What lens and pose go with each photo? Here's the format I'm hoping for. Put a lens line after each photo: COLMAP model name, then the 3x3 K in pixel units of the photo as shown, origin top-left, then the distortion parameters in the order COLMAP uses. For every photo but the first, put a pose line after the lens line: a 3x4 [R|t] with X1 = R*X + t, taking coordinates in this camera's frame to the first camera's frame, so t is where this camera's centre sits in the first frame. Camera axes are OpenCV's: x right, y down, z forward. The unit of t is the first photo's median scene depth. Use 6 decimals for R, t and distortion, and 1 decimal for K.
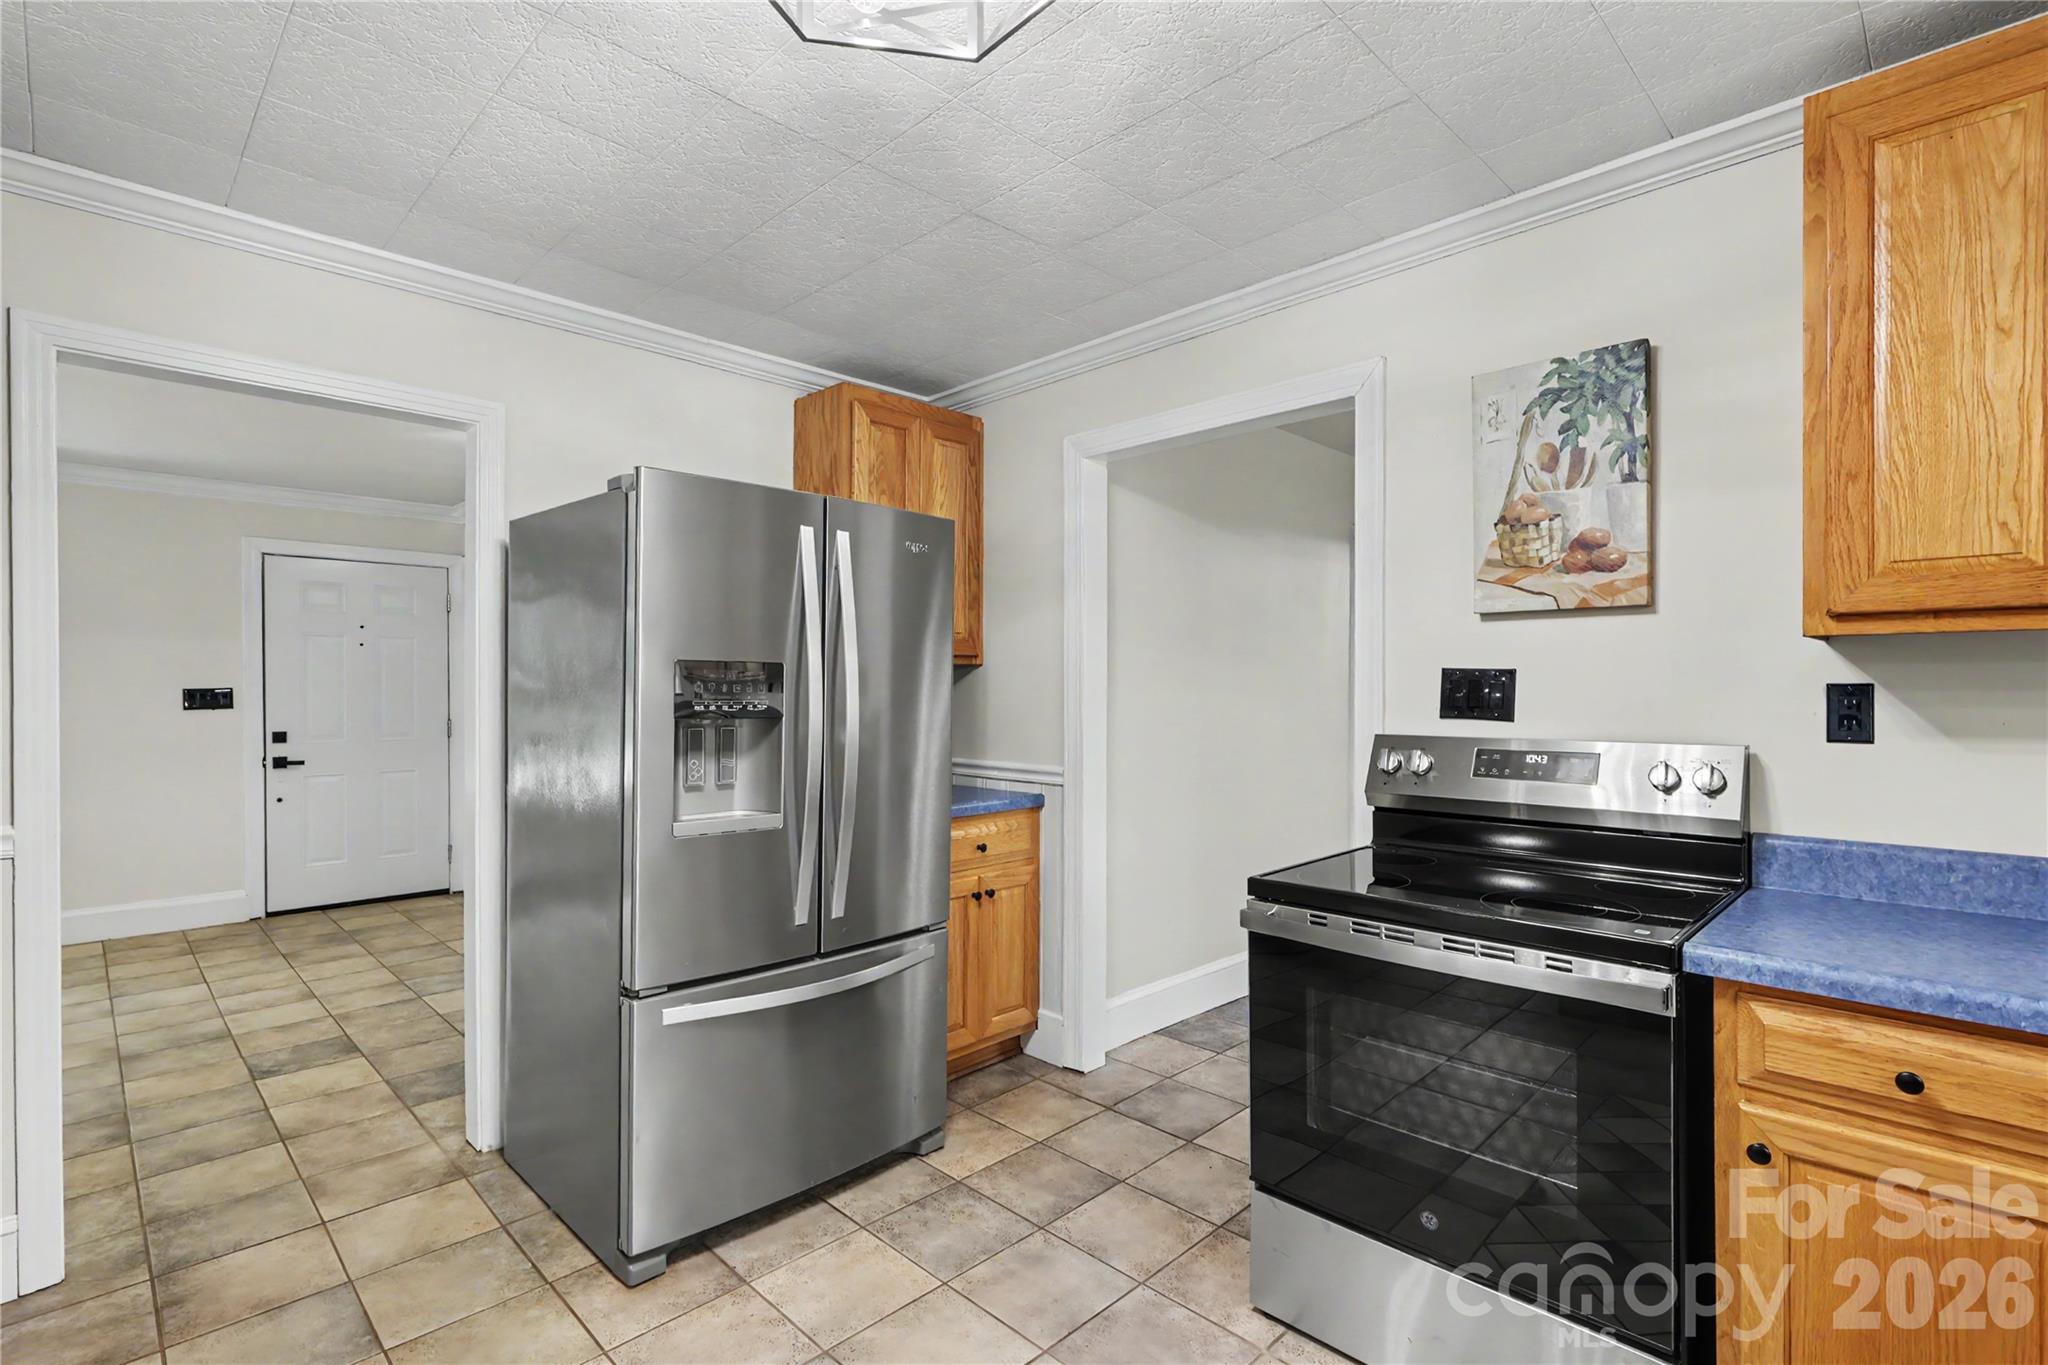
lens RADIAL K [[964.3, 0, 1031.6], [0, 964.3, 692.3], [0, 0, 1]] dist [-0.002690, 0.001277]
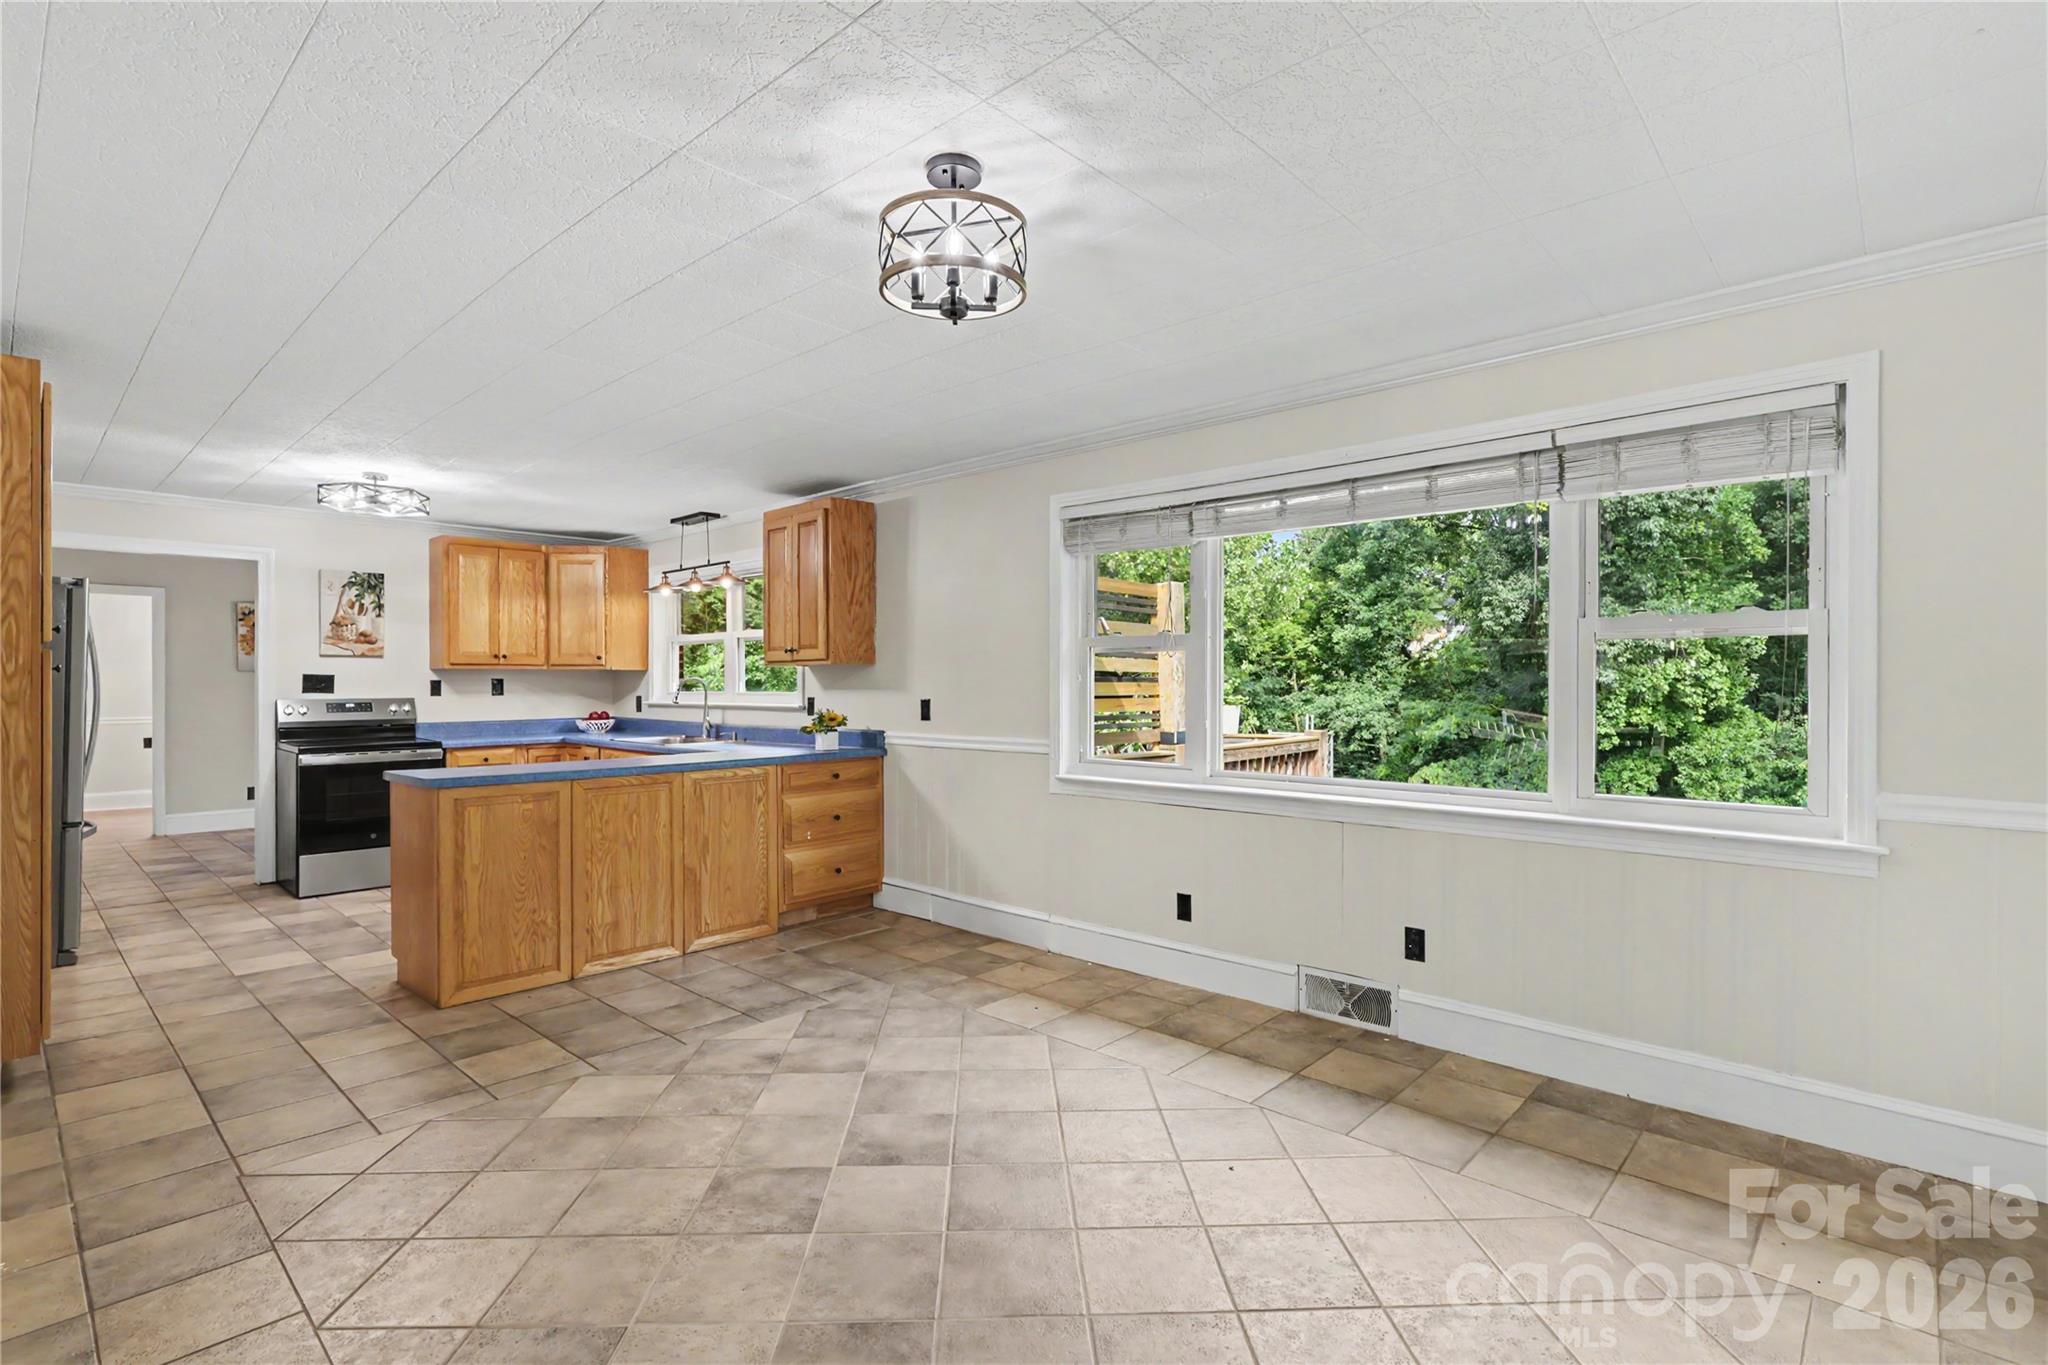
lens RADIAL K [[964.3, 0, 1033.8], [0, 964.3, 685.3], [0, 0, 1]] dist [-0.002690, 0.001277]
pose [[-0.045022, -0.001678, 0.998985, -2.597704], [0.003510, 0.999992, 0.001838, 0.010265], [-0.998980, 0.003589, -0.045015, -1.001463]]
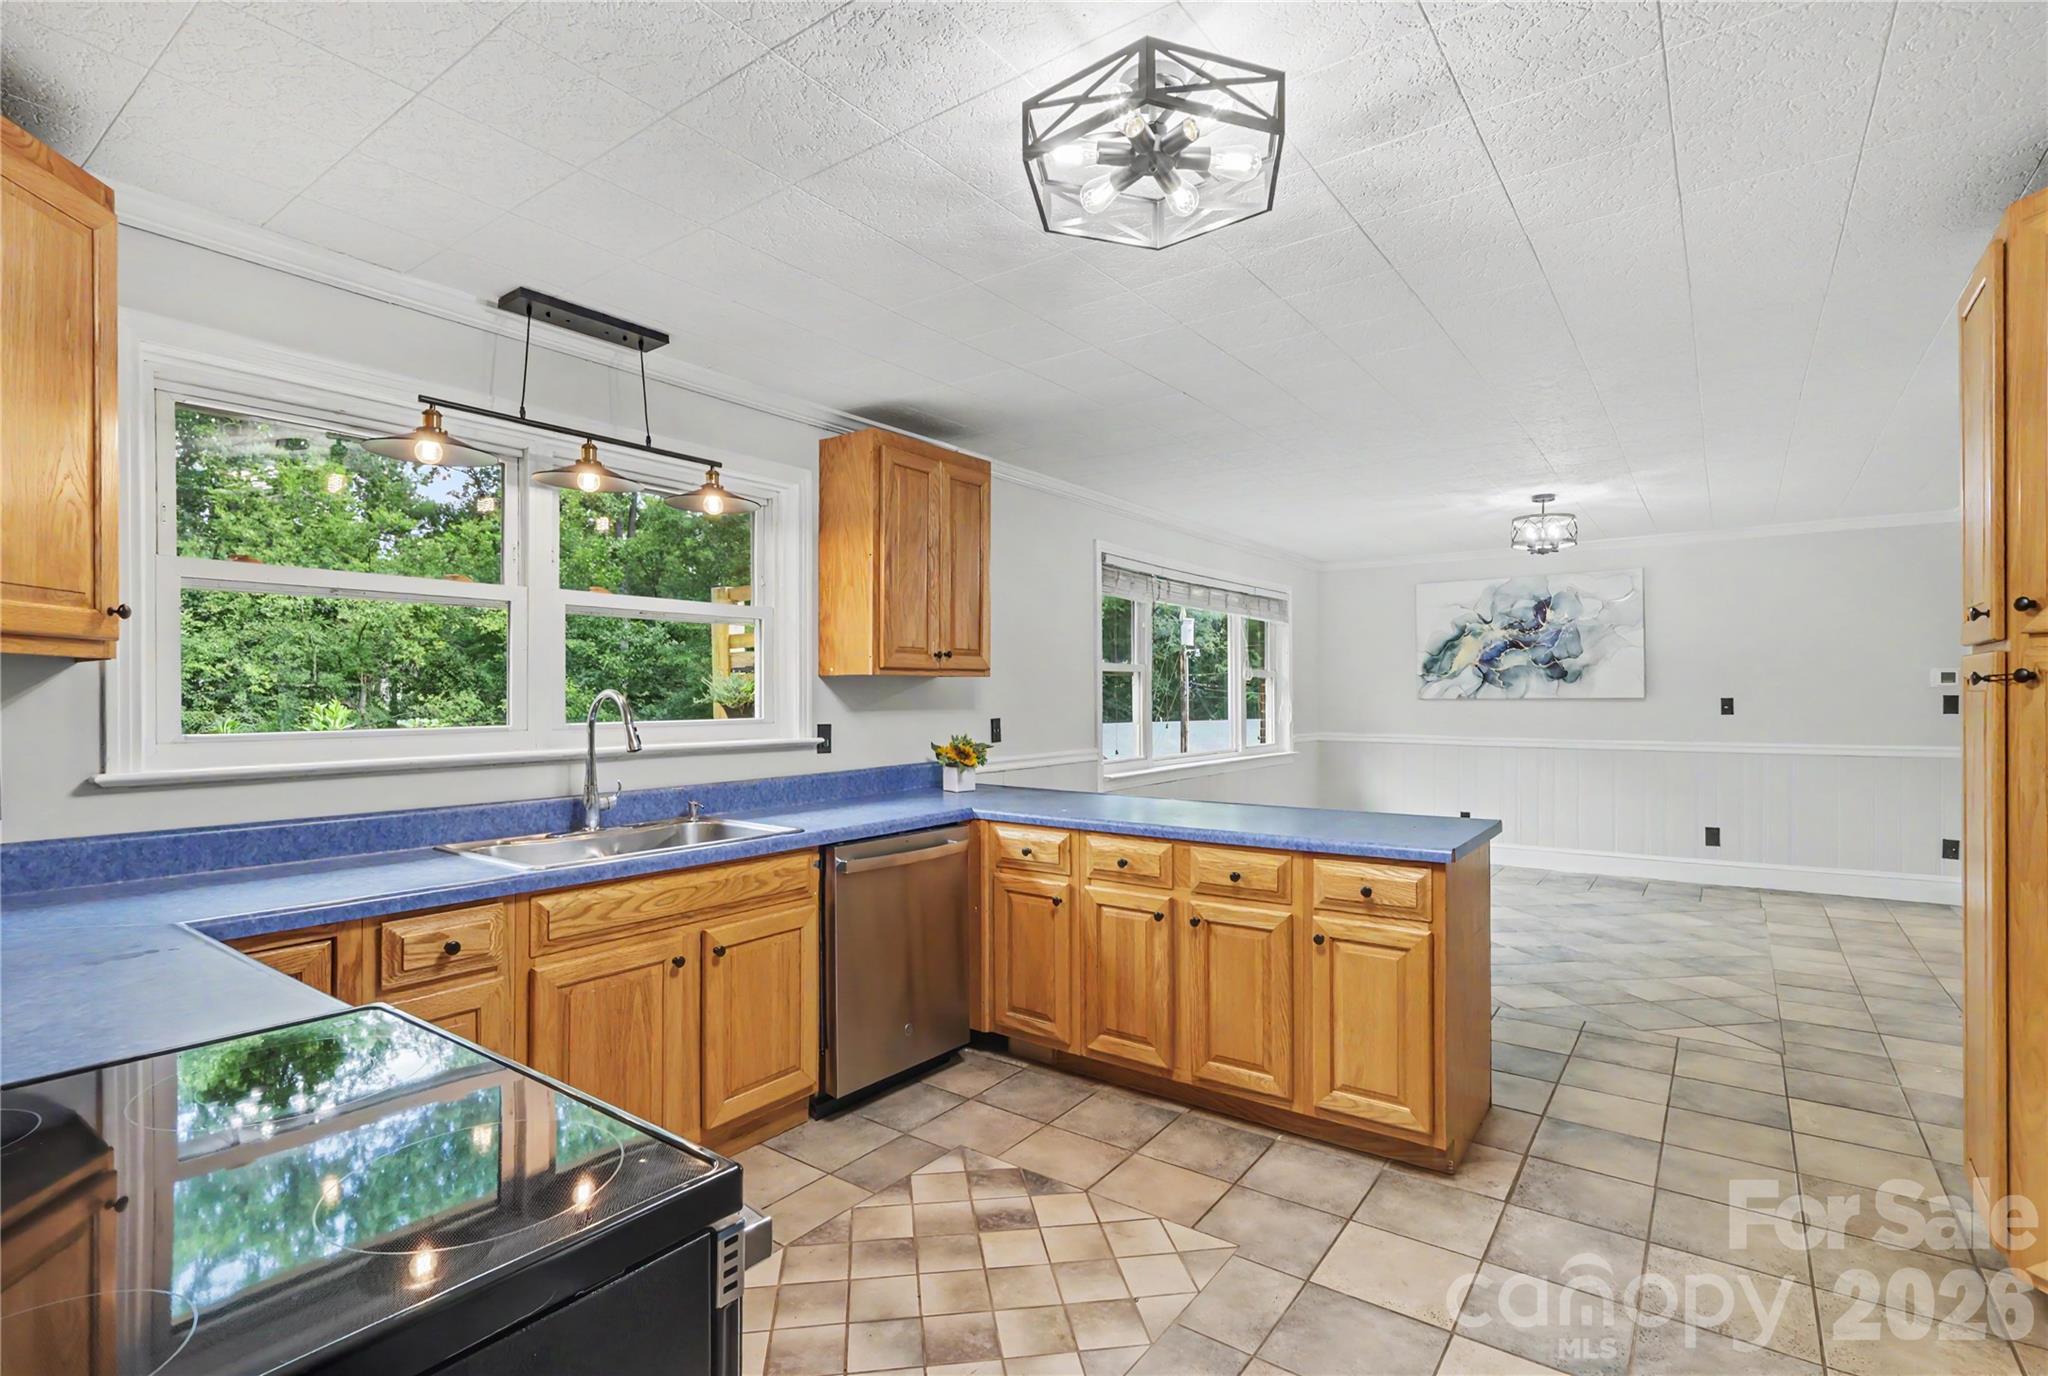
lens RADIAL K [[964.3, 0, 1021.8], [0, 964.3, 697.8], [0, 0, 1]] dist [-0.002690, 0.001277]
pose [[-0.988676, 0.003794, -0.150020, 0.156210], [0.003093, 0.999983, 0.004909, -0.009336], [0.150036, 0.004389, -0.988671, 1.348419]]
